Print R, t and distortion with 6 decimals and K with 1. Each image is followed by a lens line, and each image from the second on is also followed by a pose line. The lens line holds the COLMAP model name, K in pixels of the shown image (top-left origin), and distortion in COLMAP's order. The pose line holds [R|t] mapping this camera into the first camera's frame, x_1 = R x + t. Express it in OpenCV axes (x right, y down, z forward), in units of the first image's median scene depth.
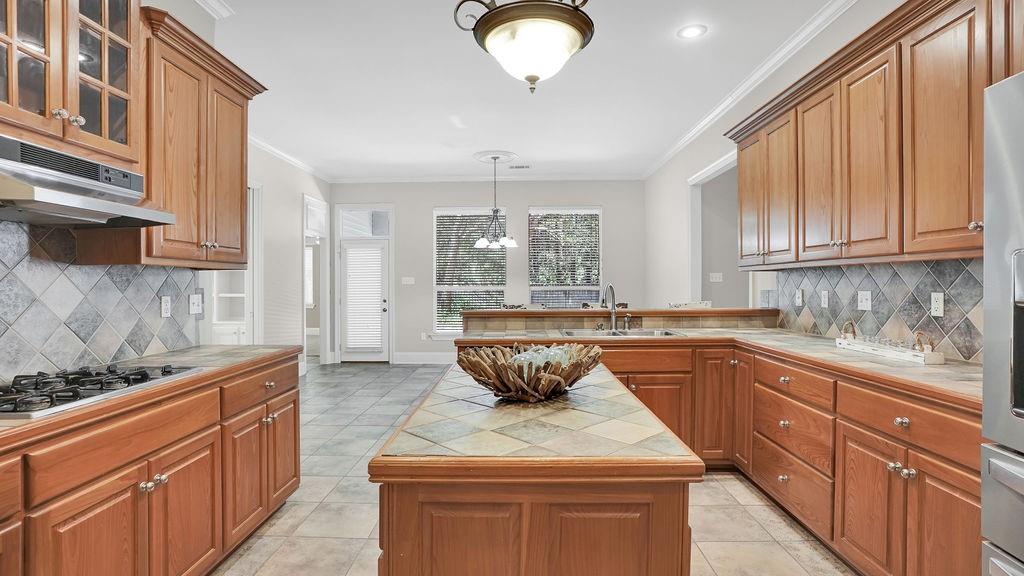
lens RADIAL K [[492.0, 0, 498.0], [0, 492.0, 283.6], [0, 0, 1]] dist [-0.029443, 0.000419]
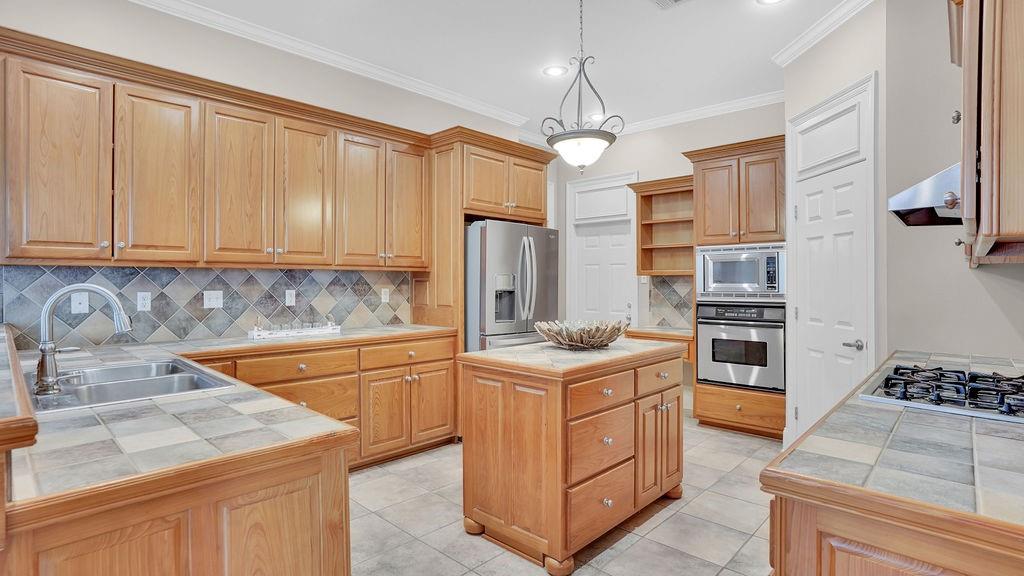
lens RADIAL K [[501.9, 0, 510.7], [0, 501.9, 269.0], [0, 0, 1]] dist [-0.000966, 0.000180]
pose [[-0.741775, 0.017170, 0.670429, -0.520980], [-0.000173, 0.999667, -0.025793, -0.004428], [-0.670649, -0.019248, -0.741525, 1.407301]]
